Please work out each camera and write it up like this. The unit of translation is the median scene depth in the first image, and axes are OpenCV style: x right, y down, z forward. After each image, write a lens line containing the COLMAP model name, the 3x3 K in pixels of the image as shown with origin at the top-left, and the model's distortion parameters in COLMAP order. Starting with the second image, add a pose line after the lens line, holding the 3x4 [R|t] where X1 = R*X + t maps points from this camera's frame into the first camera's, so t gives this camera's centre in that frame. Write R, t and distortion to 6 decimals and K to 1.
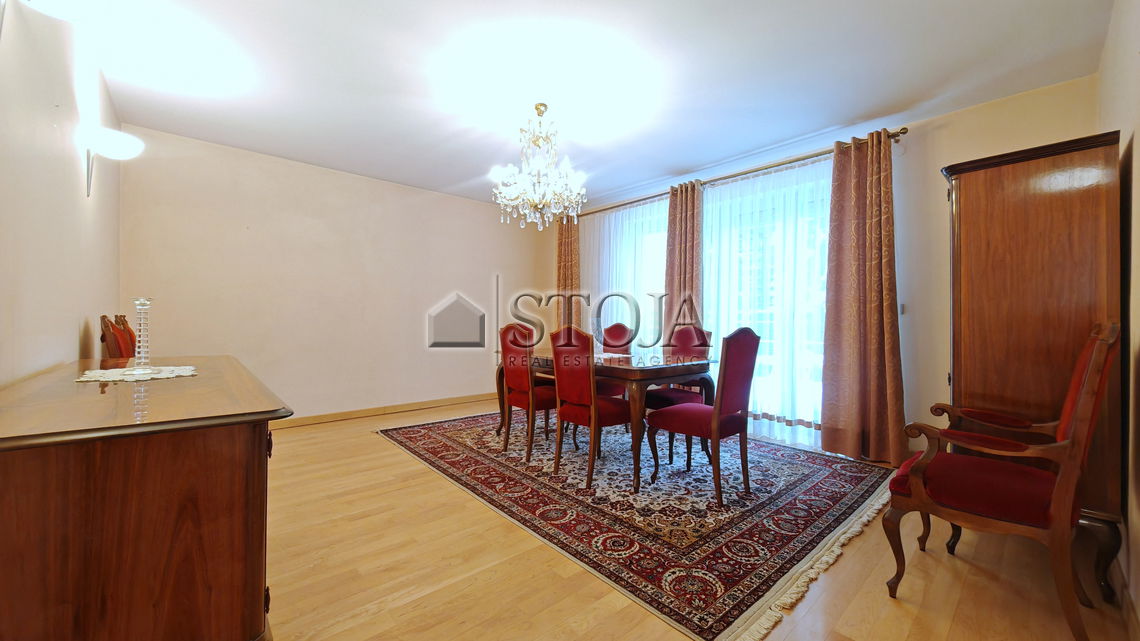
lens RADIAL K [[423.0, 0, 570.0], [0, 423.0, 320.5], [0, 0, 1]] dist [-0.001630, 0.000071]
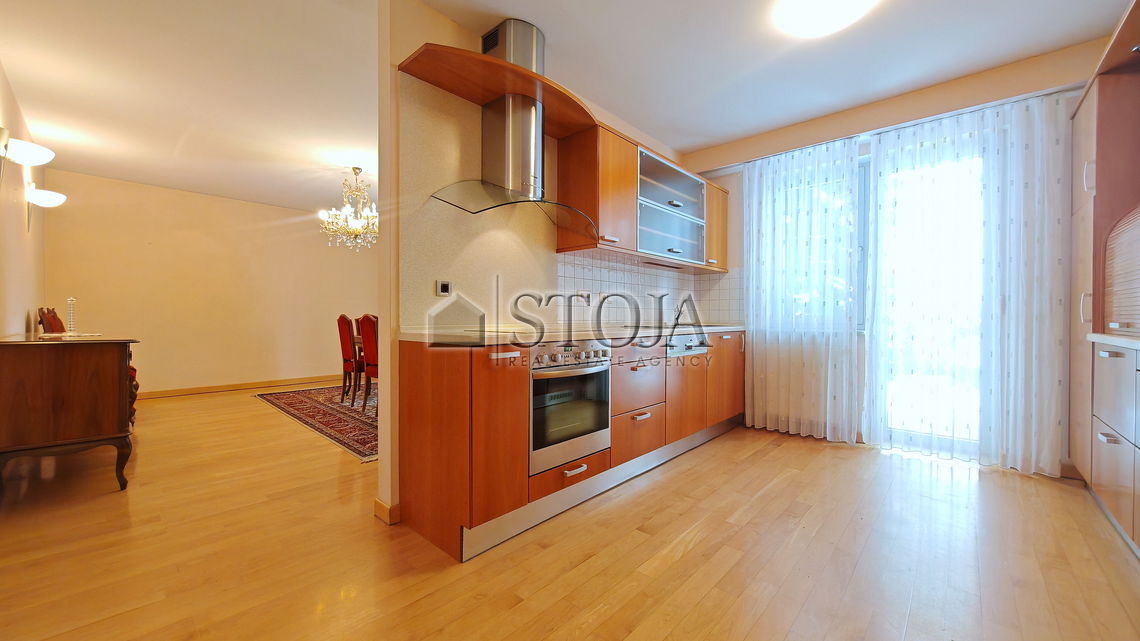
lens RADIAL K [[428.1, 0, 570.0], [0, 428.1, 320.5], [0, 0, 1]] dist [-0.001140, 0.000195]
pose [[0.994534, -0.002059, 0.104397, 0.539440], [0.000506, 0.999889, 0.014894, 0.007110], [-0.104416, -0.014760, 0.994424, -0.610463]]
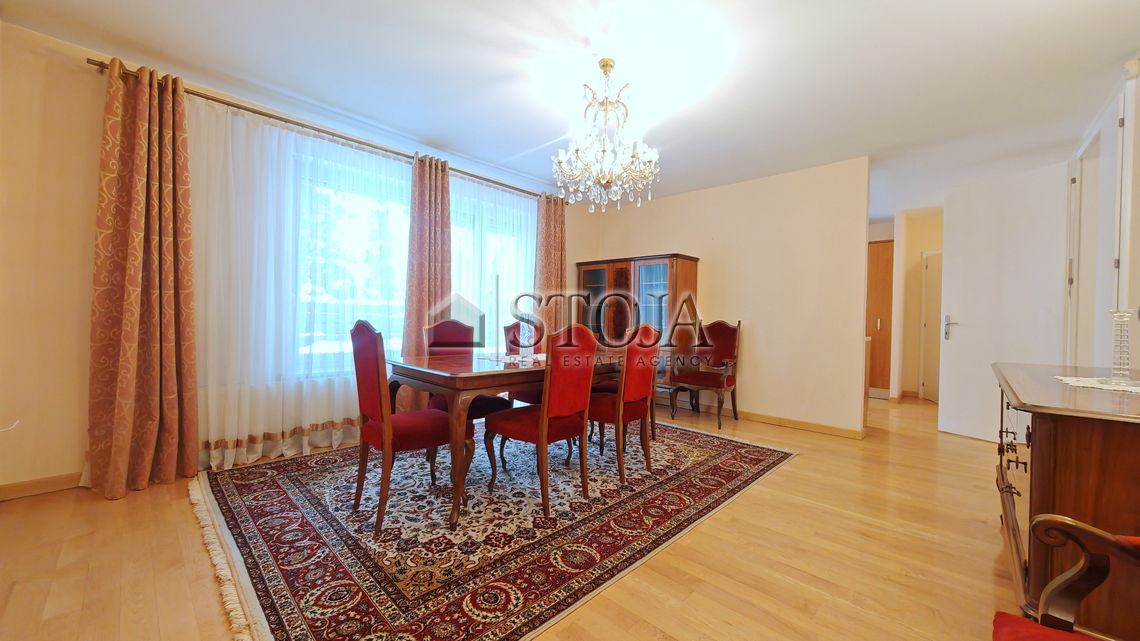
lens RADIAL K [[423.0, 0, 570.0], [0, 423.0, 320.5], [0, 0, 1]] dist [-0.001630, 0.000071]
pose [[-0.073905, -0.015224, 0.997149, -0.911063], [-0.014115, 0.999799, 0.014219, -0.007886], [-0.997165, -0.013024, -0.074105, 1.136955]]
